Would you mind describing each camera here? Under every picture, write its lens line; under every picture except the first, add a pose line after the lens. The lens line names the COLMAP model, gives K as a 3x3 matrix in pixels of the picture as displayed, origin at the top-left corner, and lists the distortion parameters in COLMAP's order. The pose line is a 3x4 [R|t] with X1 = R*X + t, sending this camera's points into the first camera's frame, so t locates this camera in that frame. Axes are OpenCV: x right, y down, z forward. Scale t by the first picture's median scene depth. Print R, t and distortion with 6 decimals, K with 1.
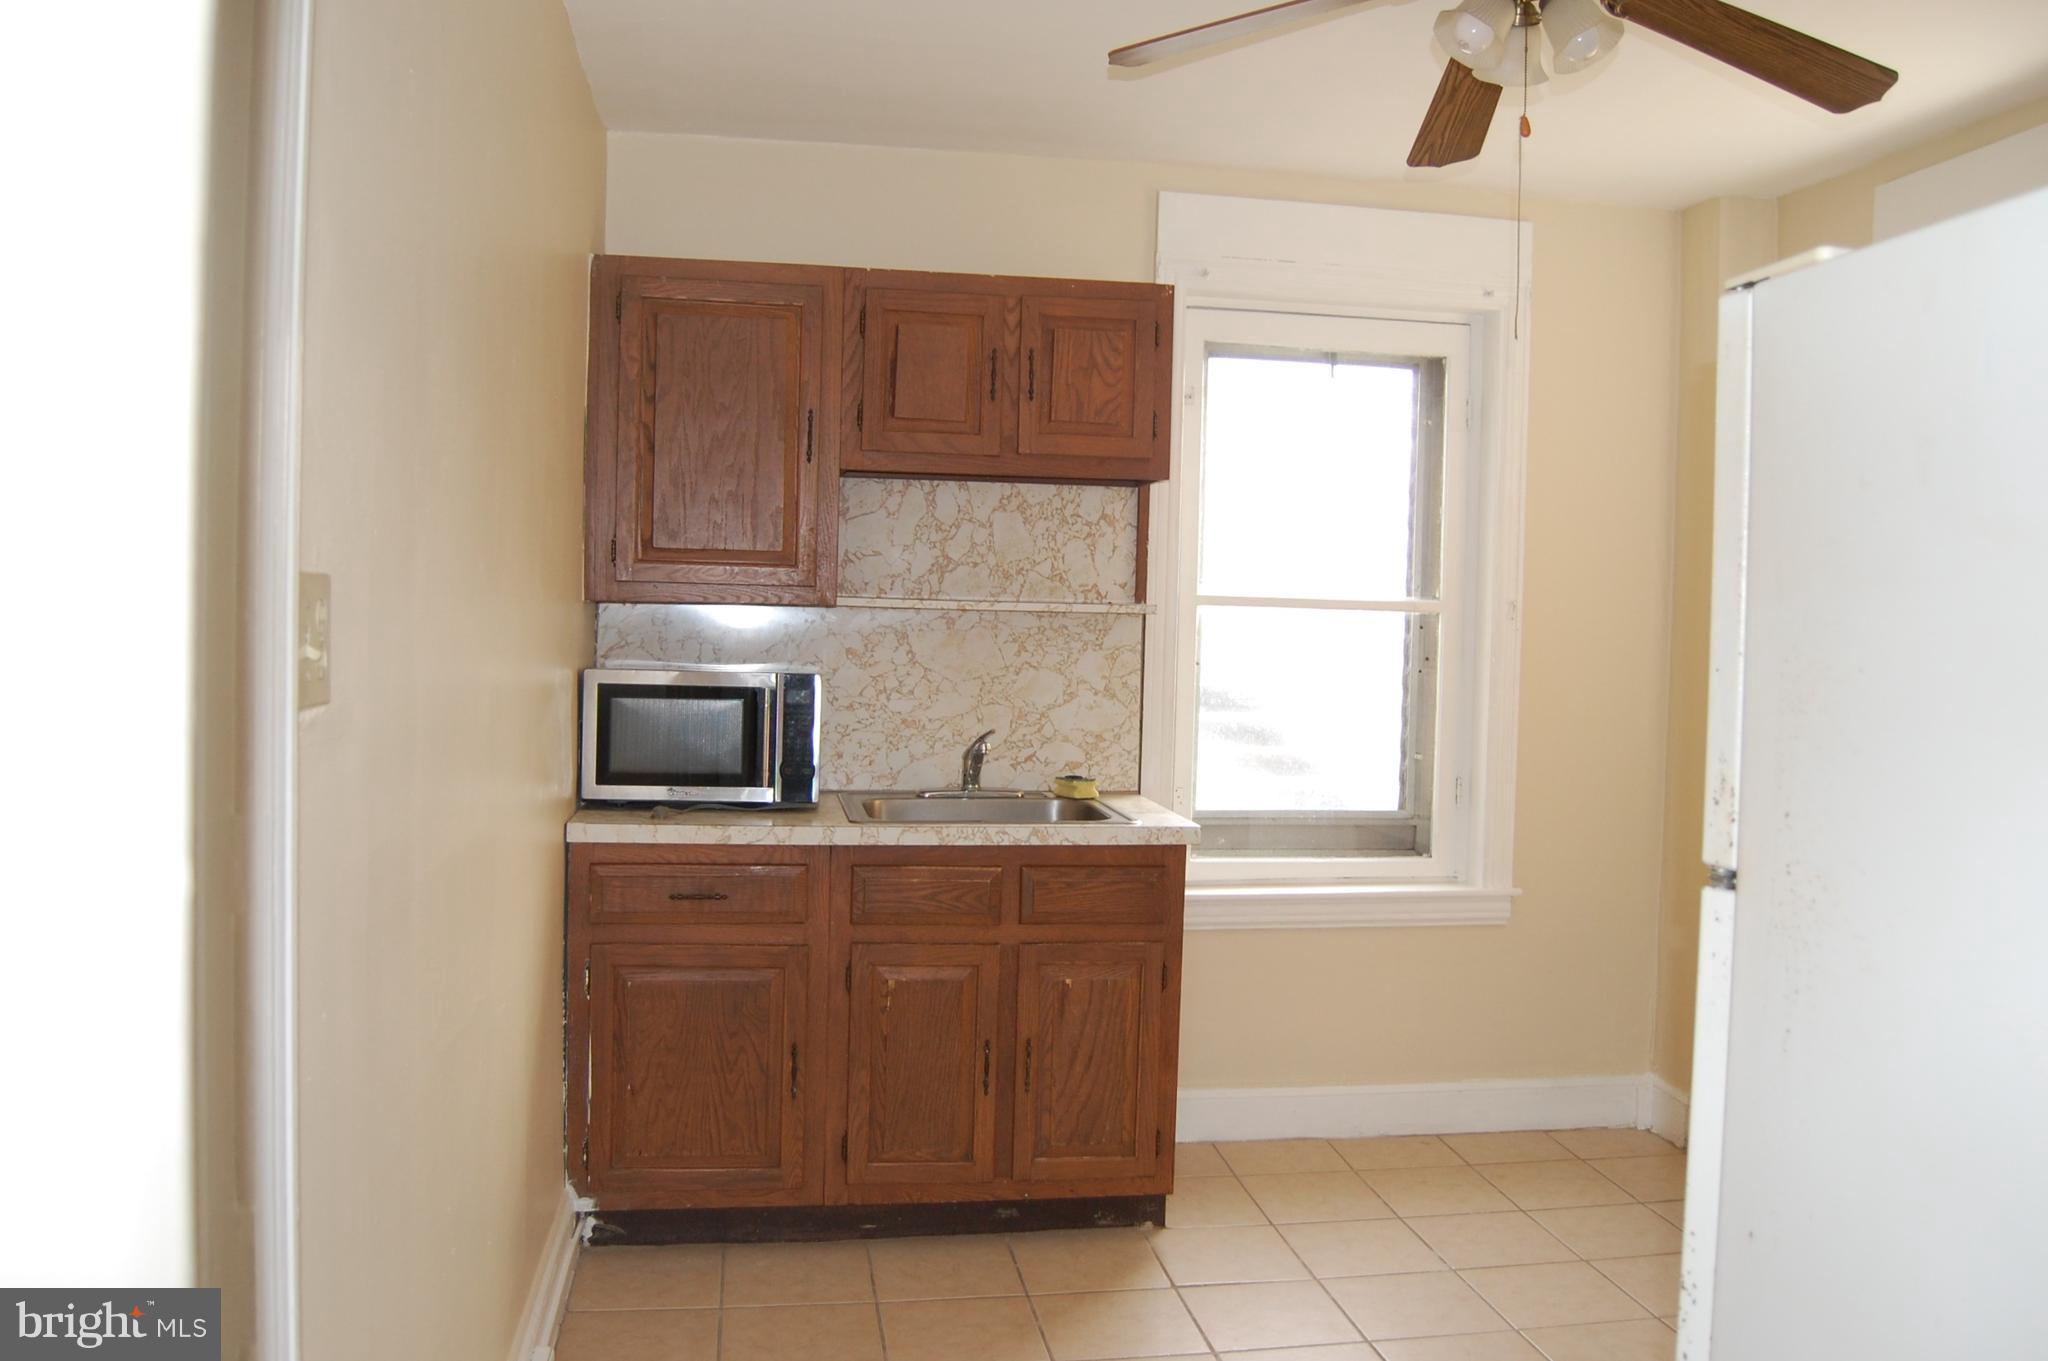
lens RADIAL K [[1822.1, 0, 1027.0], [0, 1822.1, 701.7], [0, 0, 1]] dist [-0.084027, 0.021280]
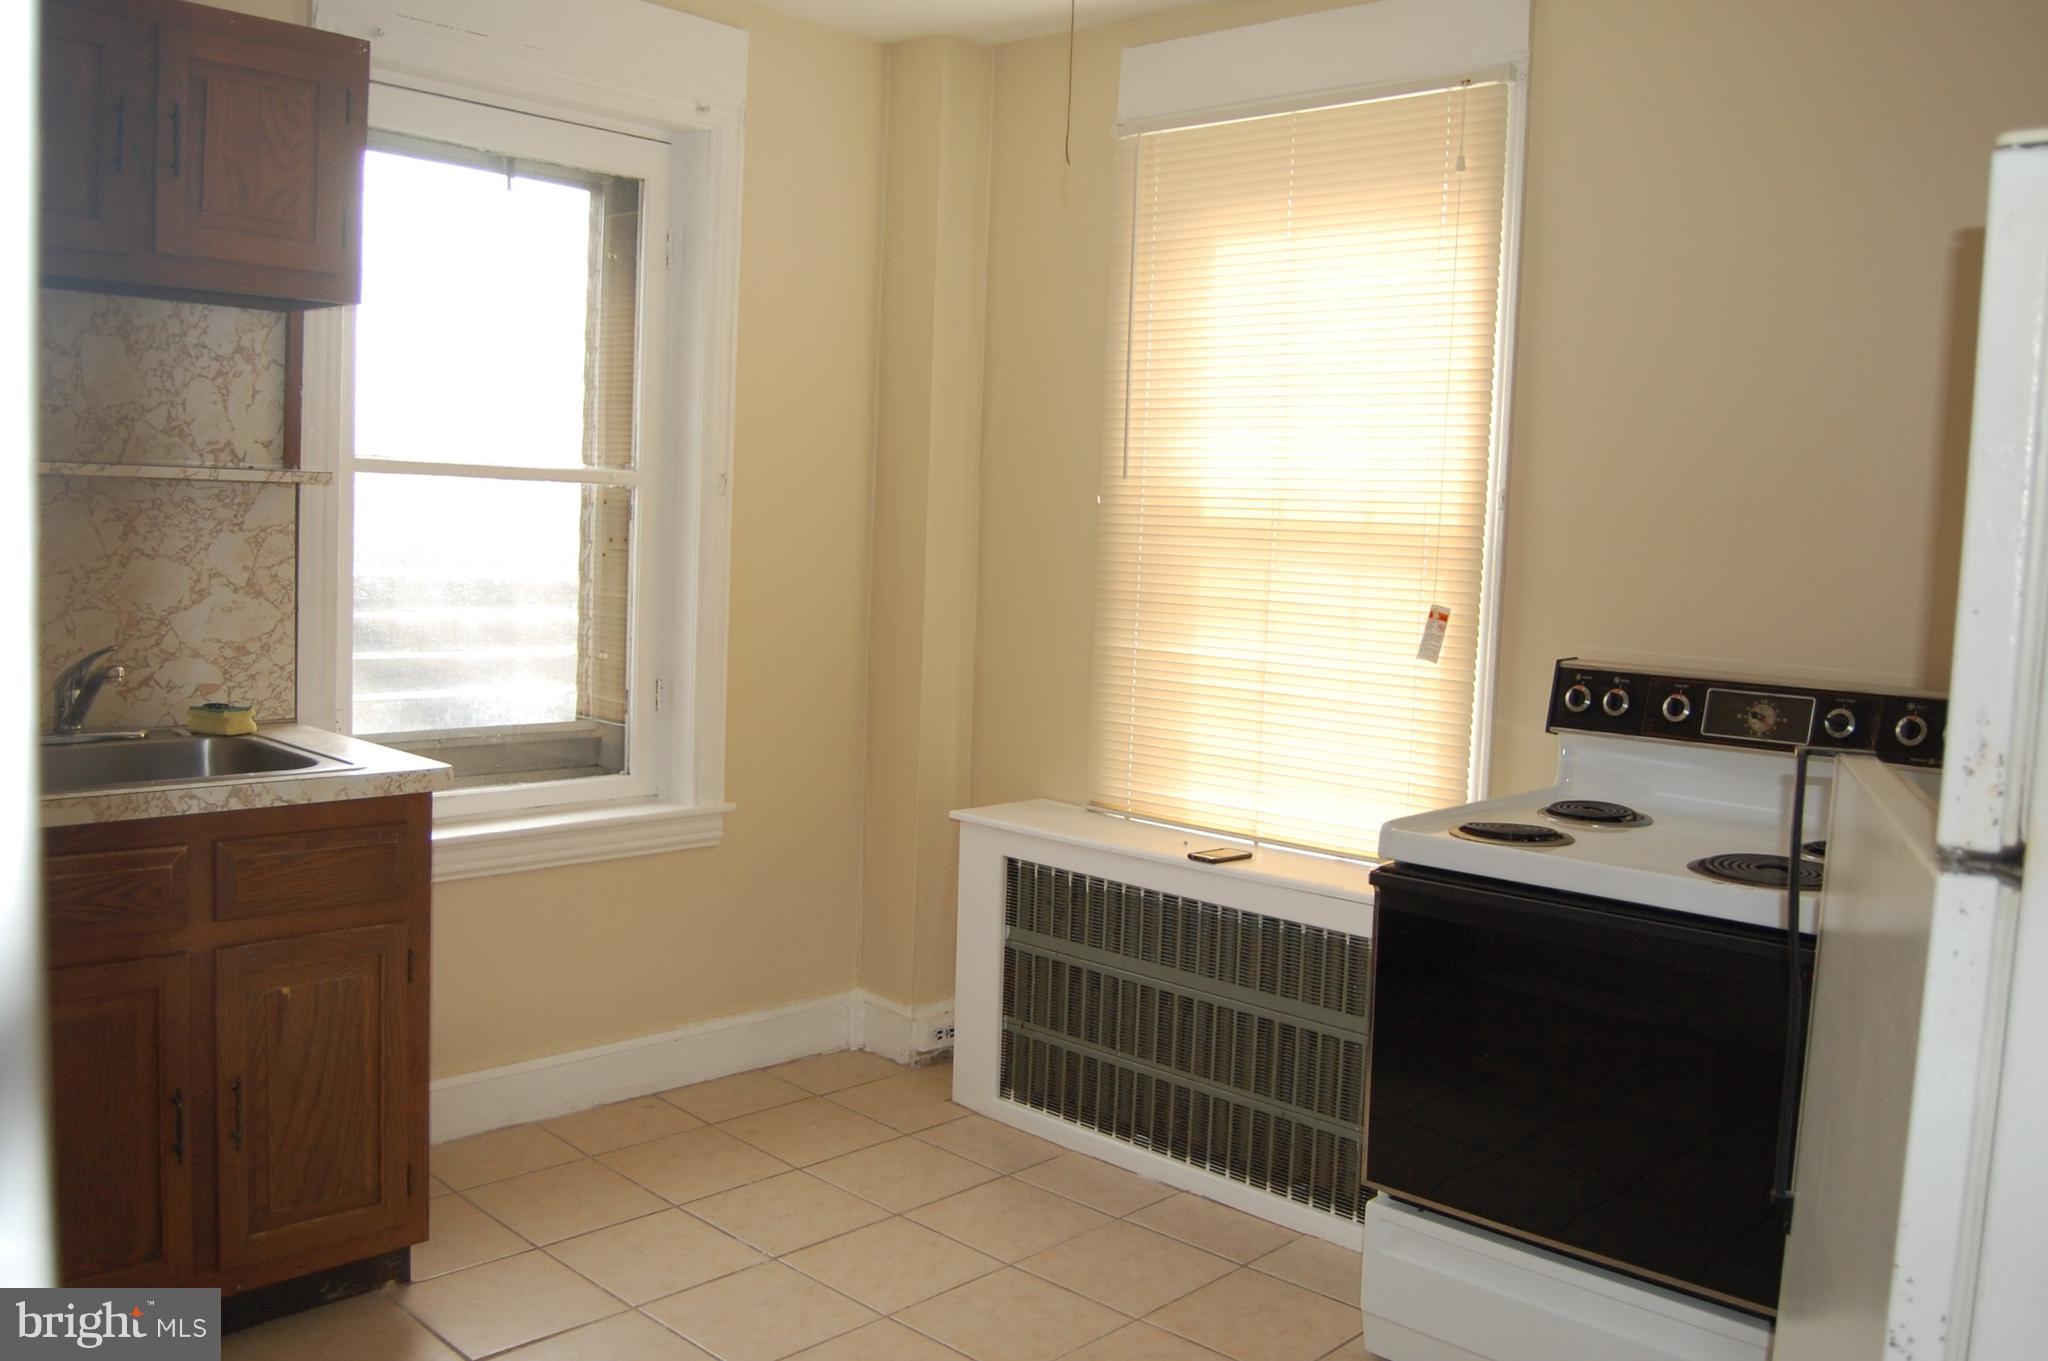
lens RADIAL K [[1822.1, 0, 1027.0], [0, 1822.1, 701.7], [0, 0, 1]] dist [-0.084027, 0.021280]
pose [[0.783976, -0.054099, 0.618429, -0.162683], [0.006001, 0.996809, 0.079592, -0.015495], [-0.620762, -0.058687, 0.781799, 0.229965]]
